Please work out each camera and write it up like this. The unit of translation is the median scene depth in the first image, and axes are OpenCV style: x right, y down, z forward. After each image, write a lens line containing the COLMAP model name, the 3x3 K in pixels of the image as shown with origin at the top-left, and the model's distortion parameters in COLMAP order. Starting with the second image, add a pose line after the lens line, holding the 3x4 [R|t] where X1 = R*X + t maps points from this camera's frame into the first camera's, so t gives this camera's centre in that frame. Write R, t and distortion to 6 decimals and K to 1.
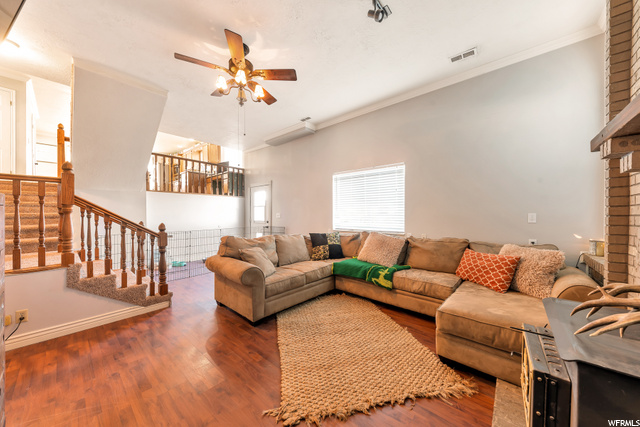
lens RADIAL K [[221.2, 0, 320.7], [0, 221.2, 216.5], [0, 0, 1]] dist [0.005703, -0.000579]
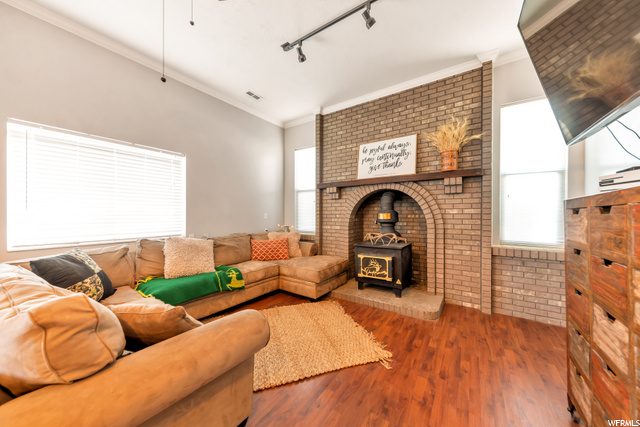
lens RADIAL K [[221.2, 0, 320.5], [0, 221.2, 212.5], [0, 0, 1]] dist [0.005703, -0.000579]
pose [[-0.112458, 0.003526, 0.993650, -0.727991], [0.008361, 0.999962, -0.002602, -0.009655], [-0.993621, 0.008015, -0.112484, 0.749139]]
